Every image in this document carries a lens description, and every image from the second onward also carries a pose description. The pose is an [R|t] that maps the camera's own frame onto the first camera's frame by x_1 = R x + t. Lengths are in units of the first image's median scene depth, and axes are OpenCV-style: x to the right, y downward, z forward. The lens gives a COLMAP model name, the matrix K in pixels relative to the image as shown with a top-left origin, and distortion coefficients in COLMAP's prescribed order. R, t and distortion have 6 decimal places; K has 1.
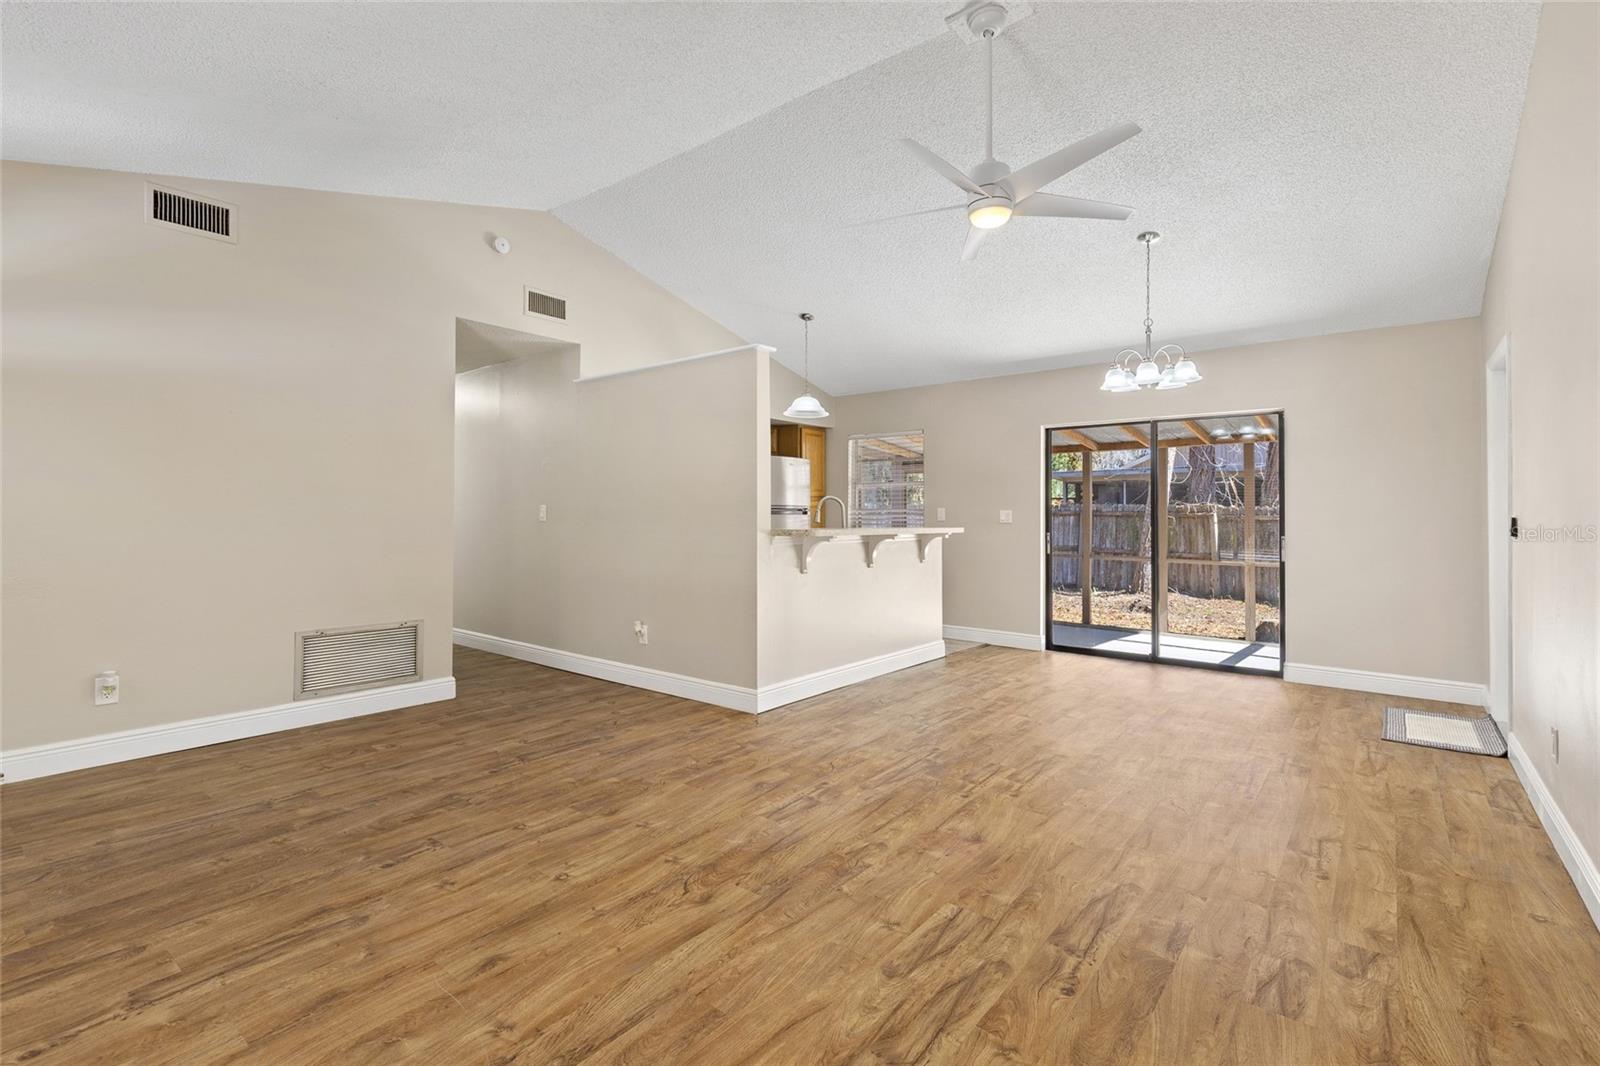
lens RADIAL K [[736.9, 0, 798.4], [0, 736.9, 506.7], [0, 0, 1]] dist [0.007482, -0.000101]
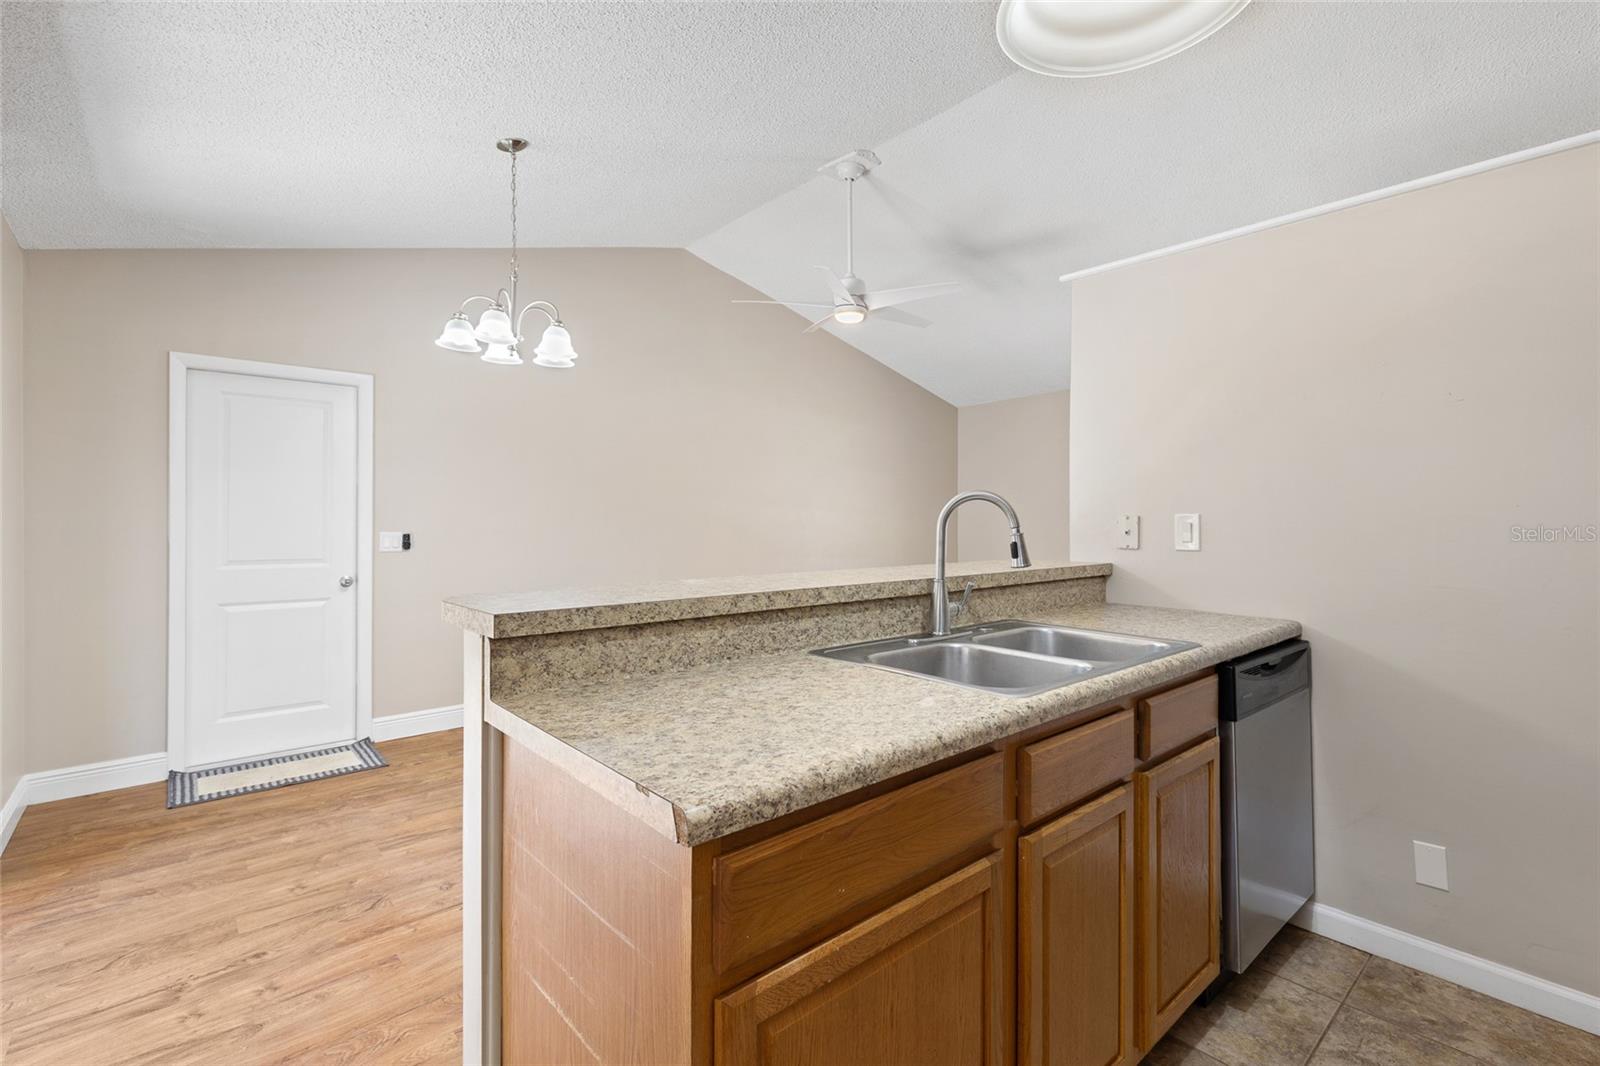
lens RADIAL K [[736.9, 0, 798.4], [0, 736.9, 506.7], [0, 0, 1]] dist [0.007482, -0.000101]
pose [[-0.984945, 0.008642, 0.172649, 0.115537], [0.002096, 0.999273, -0.038065, 0.019160], [-0.172853, -0.037130, -0.984248, 2.241886]]
